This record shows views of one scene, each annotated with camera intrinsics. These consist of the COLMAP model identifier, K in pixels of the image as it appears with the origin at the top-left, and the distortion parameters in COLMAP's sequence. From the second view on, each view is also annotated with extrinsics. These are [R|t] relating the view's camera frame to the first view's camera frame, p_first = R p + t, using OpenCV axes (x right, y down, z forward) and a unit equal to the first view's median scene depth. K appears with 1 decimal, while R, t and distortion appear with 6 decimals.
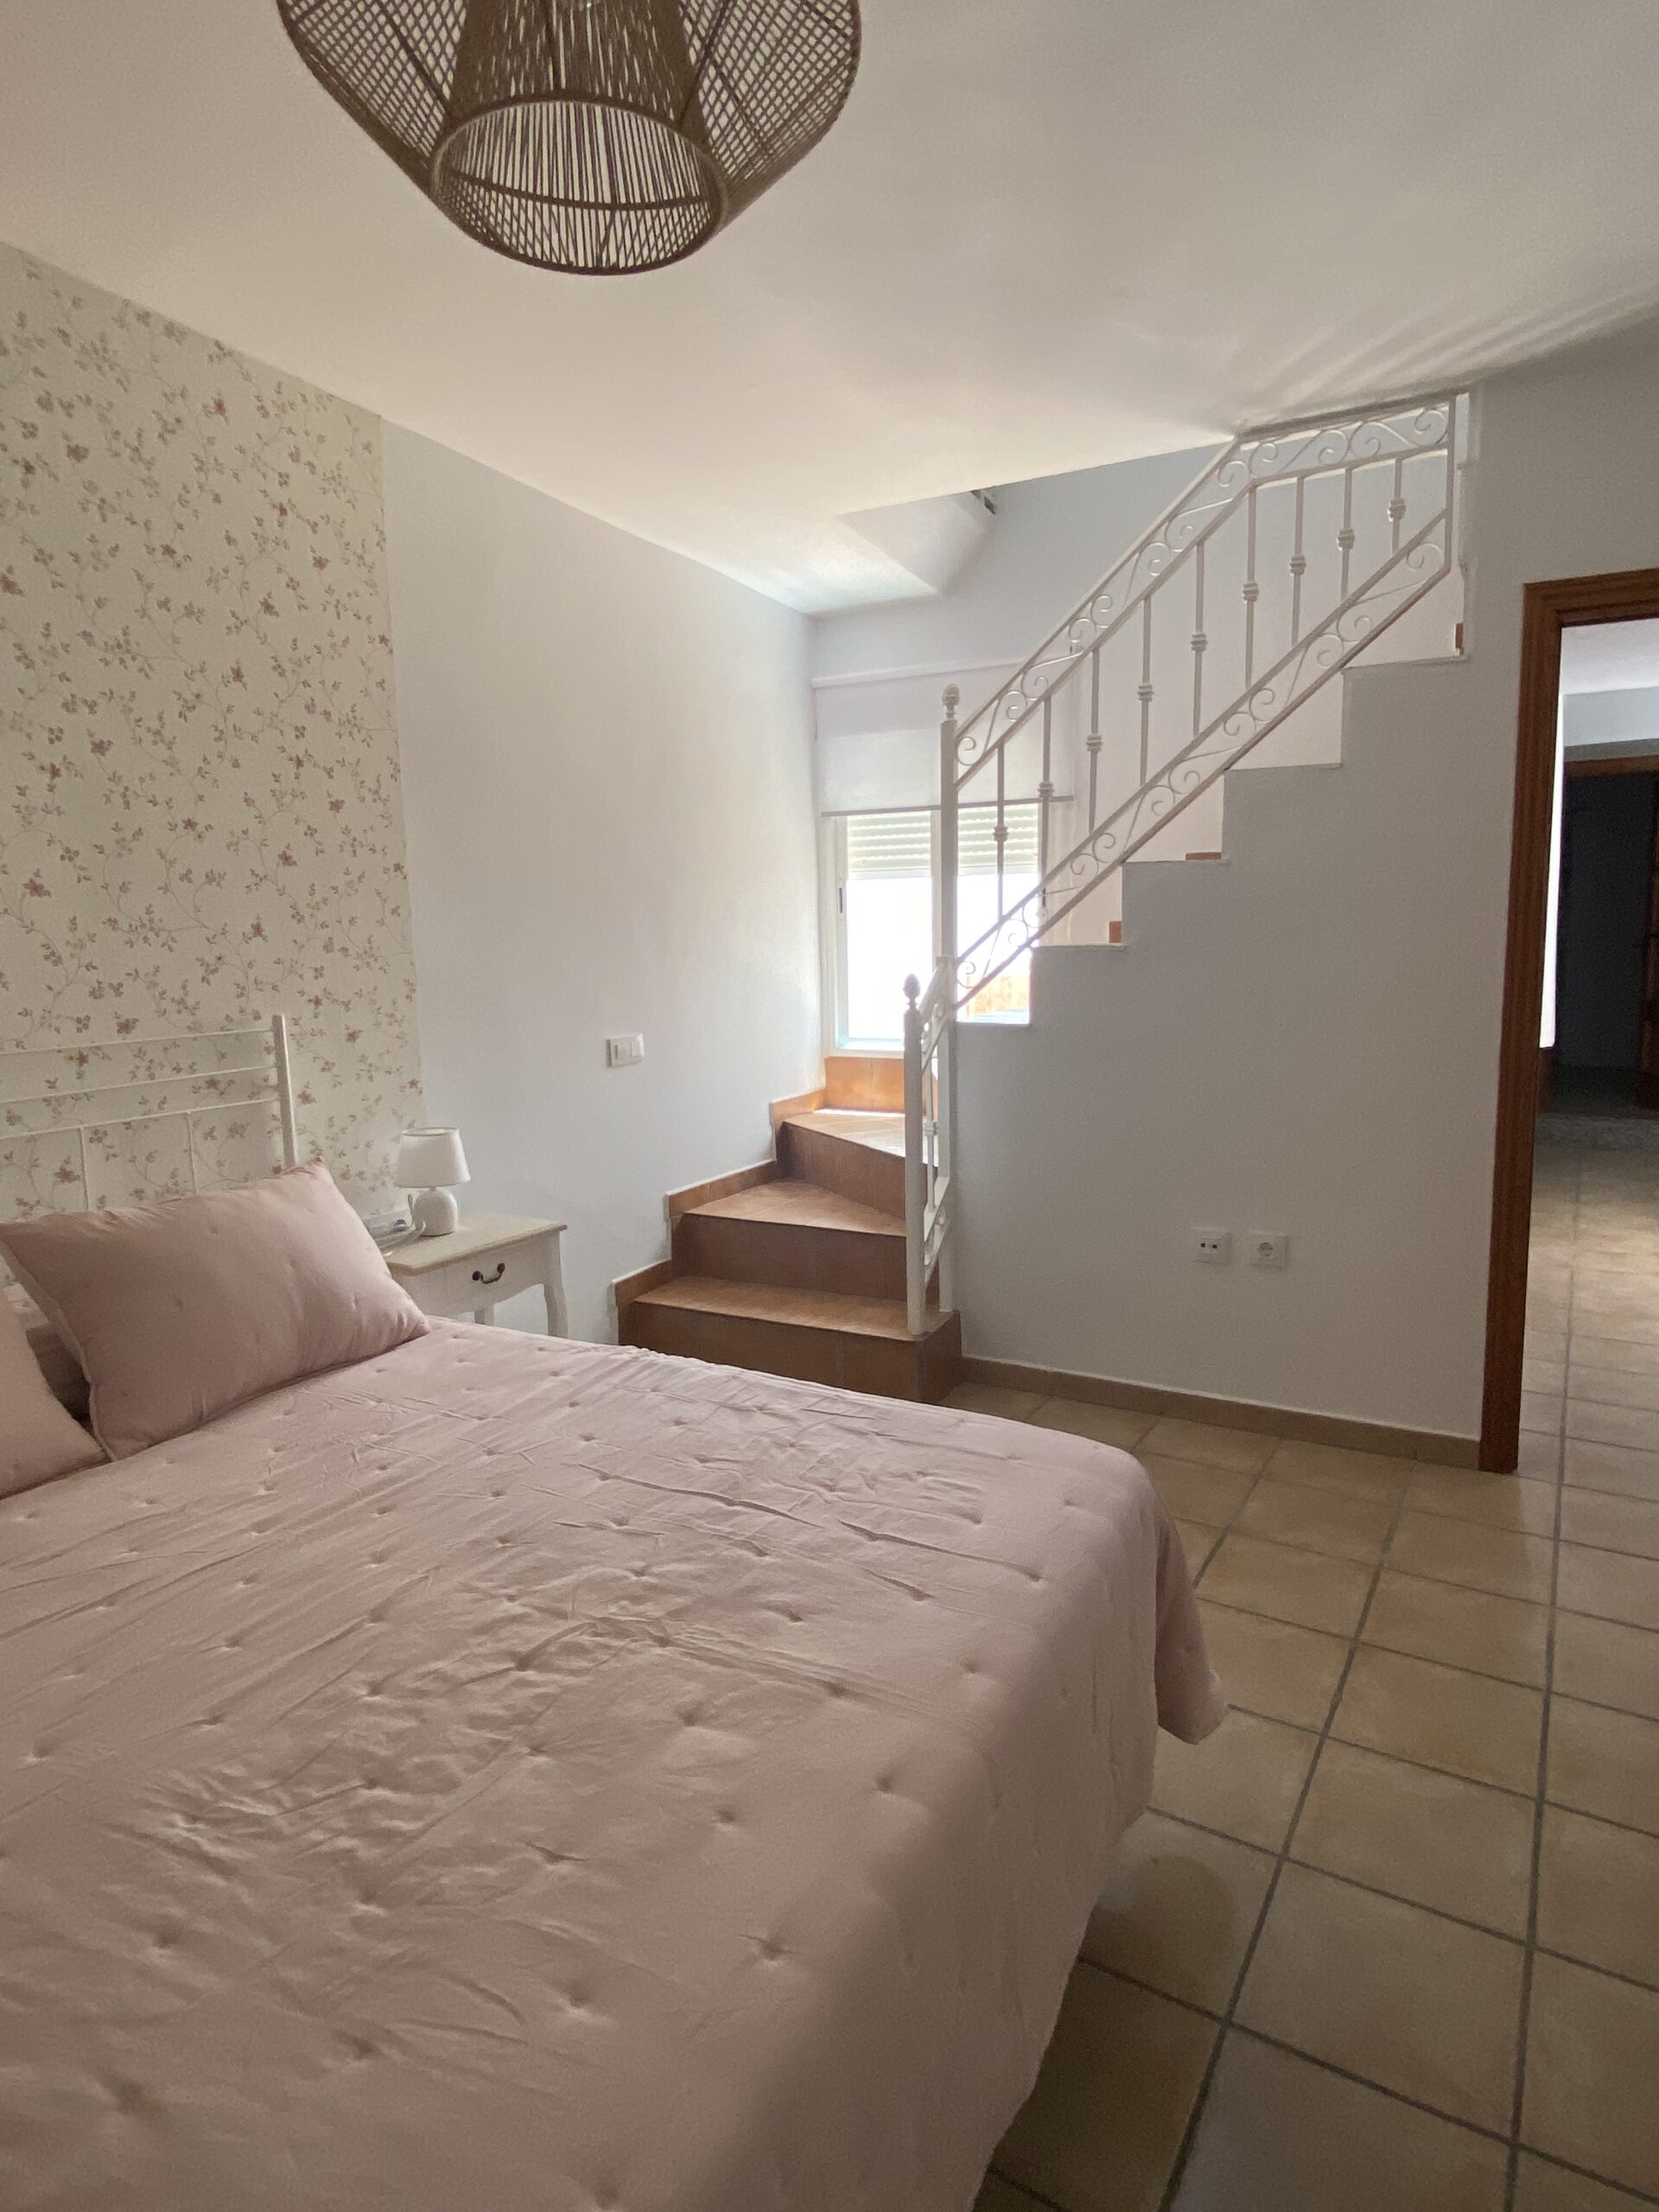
lens RADIAL K [[1208.5, 0, 829.5], [0, 1208.5, 1106.0], [0, 0, 1]] dist [0.022566, -0.021107]
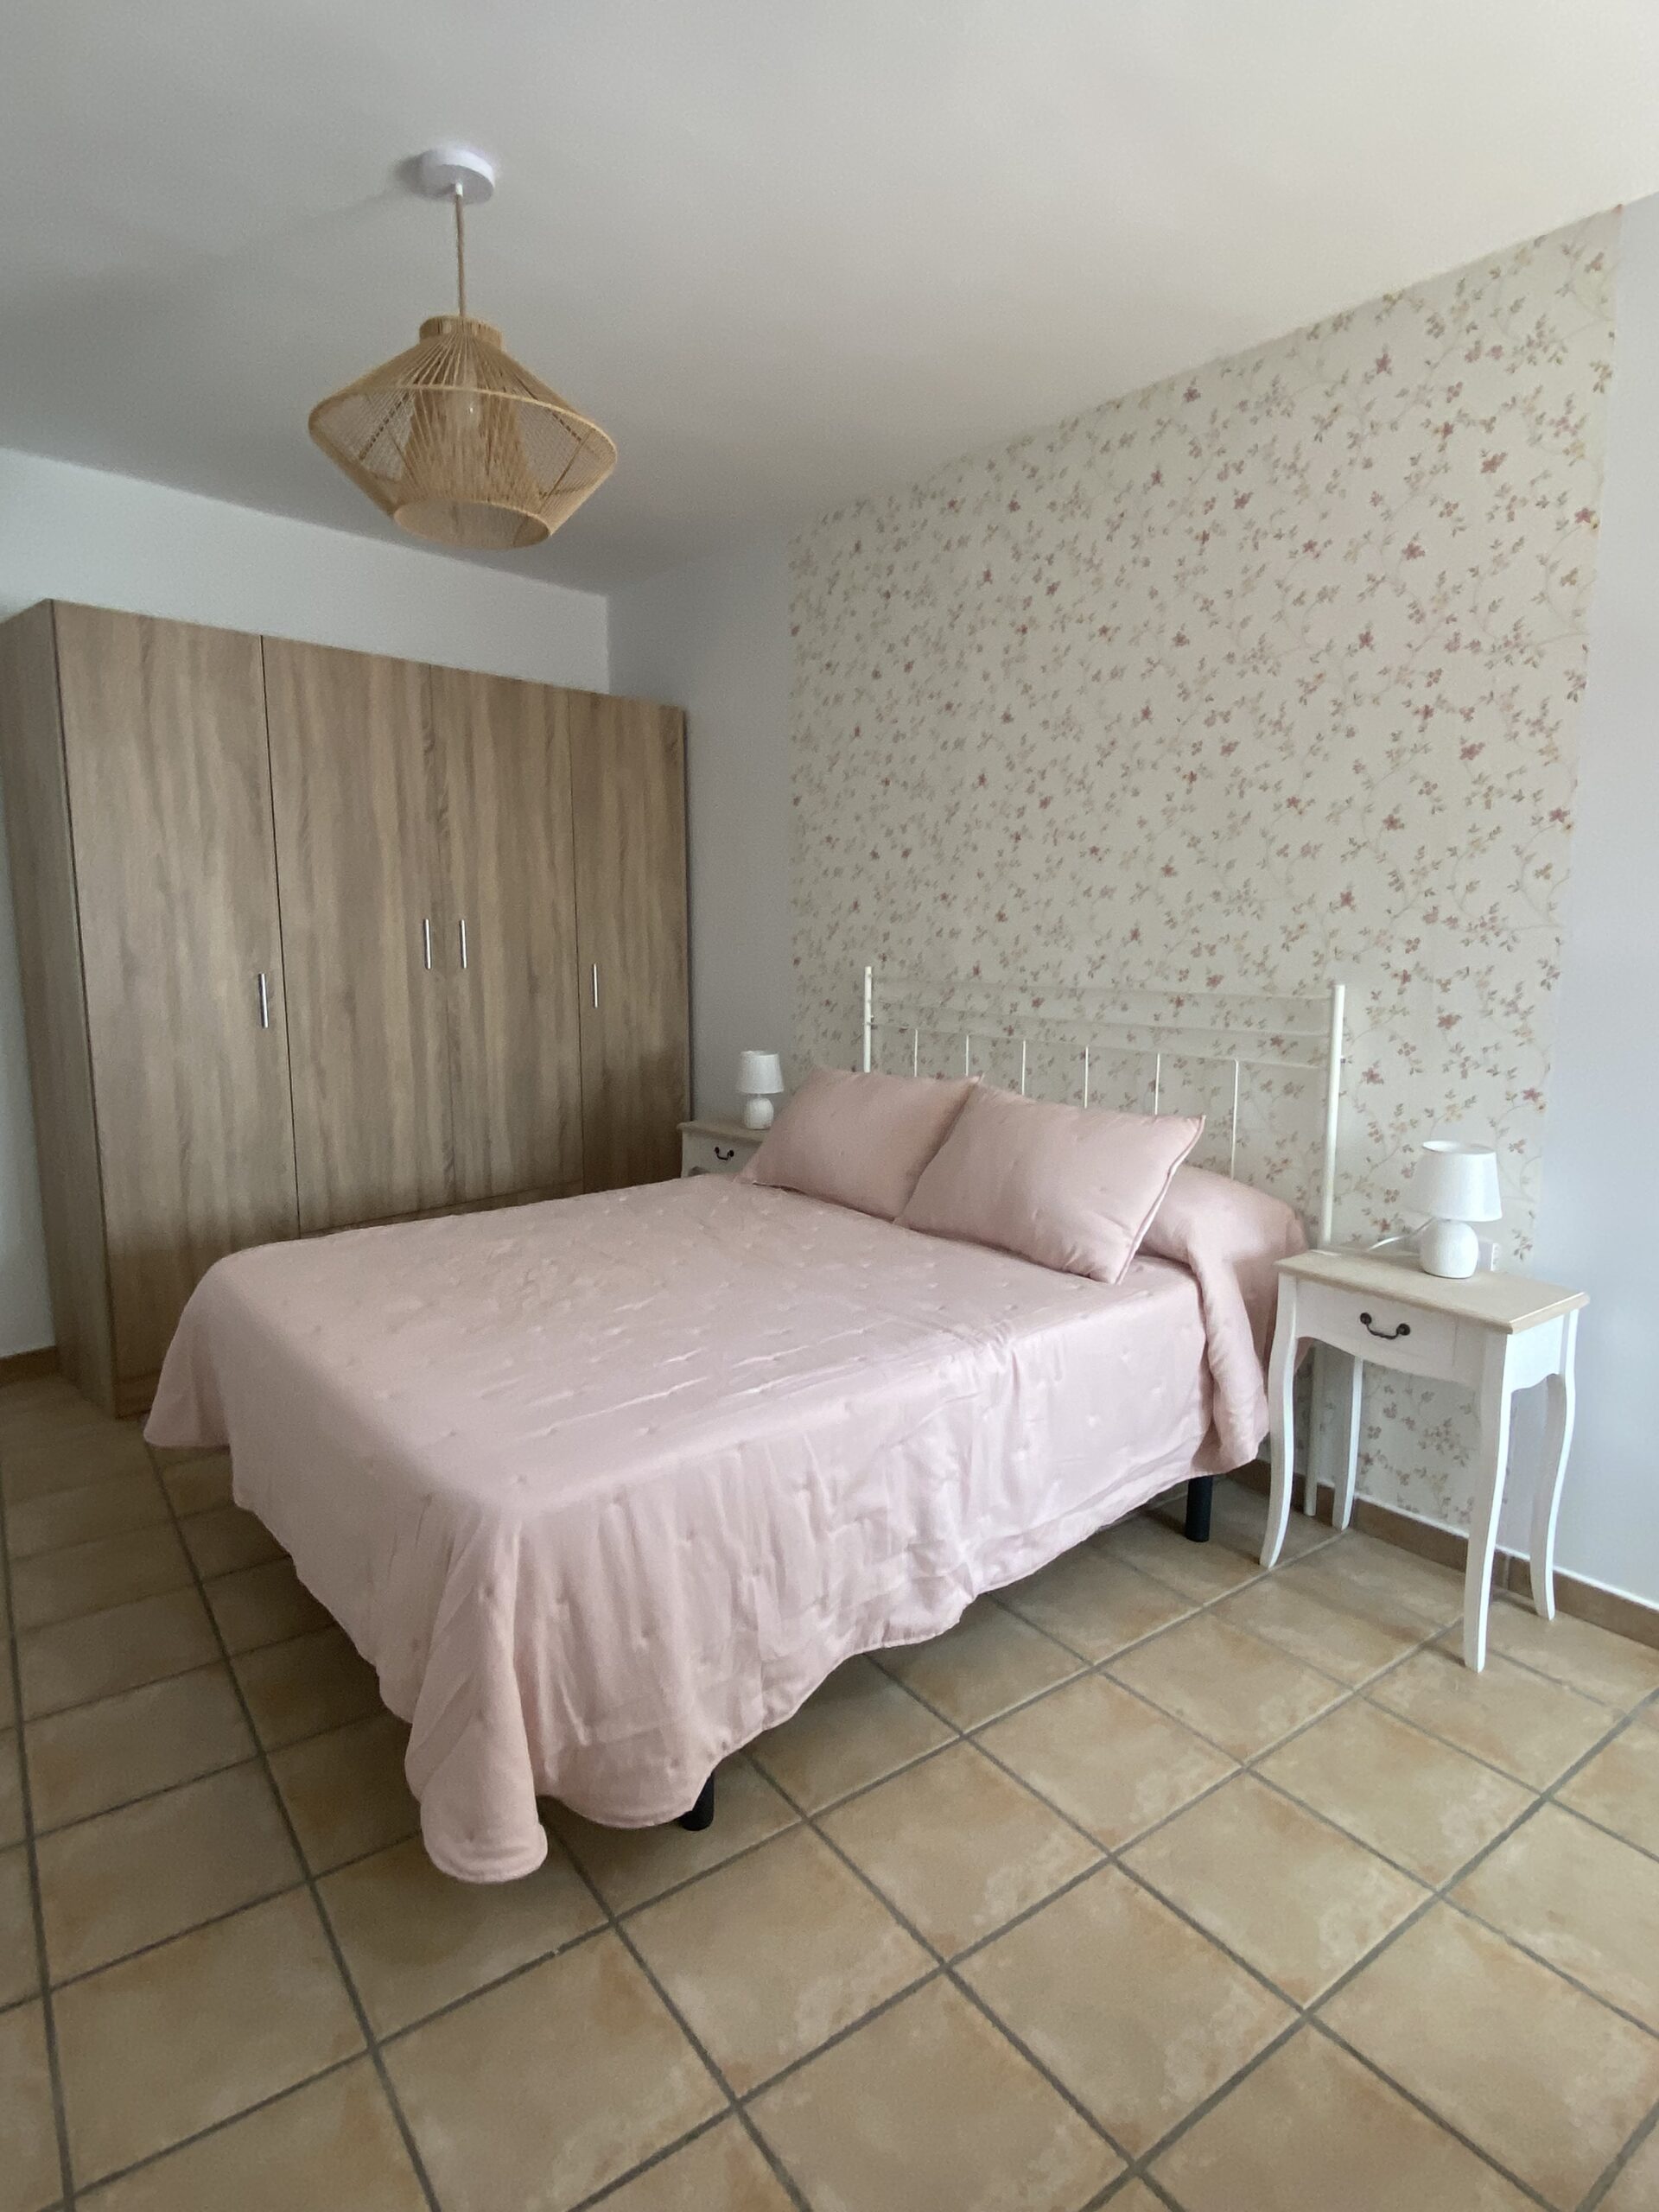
lens RADIAL K [[1199.3, 0, 839.1], [0, 1199.3, 1094.6], [0, 0, 1]] dist [0.097775, -0.107290]
pose [[-0.378684, 0.151250, -0.913084, 0.661398], [-0.123519, 0.969472, 0.211818, -0.159202], [0.917247, 0.192995, -0.348441, 1.059610]]
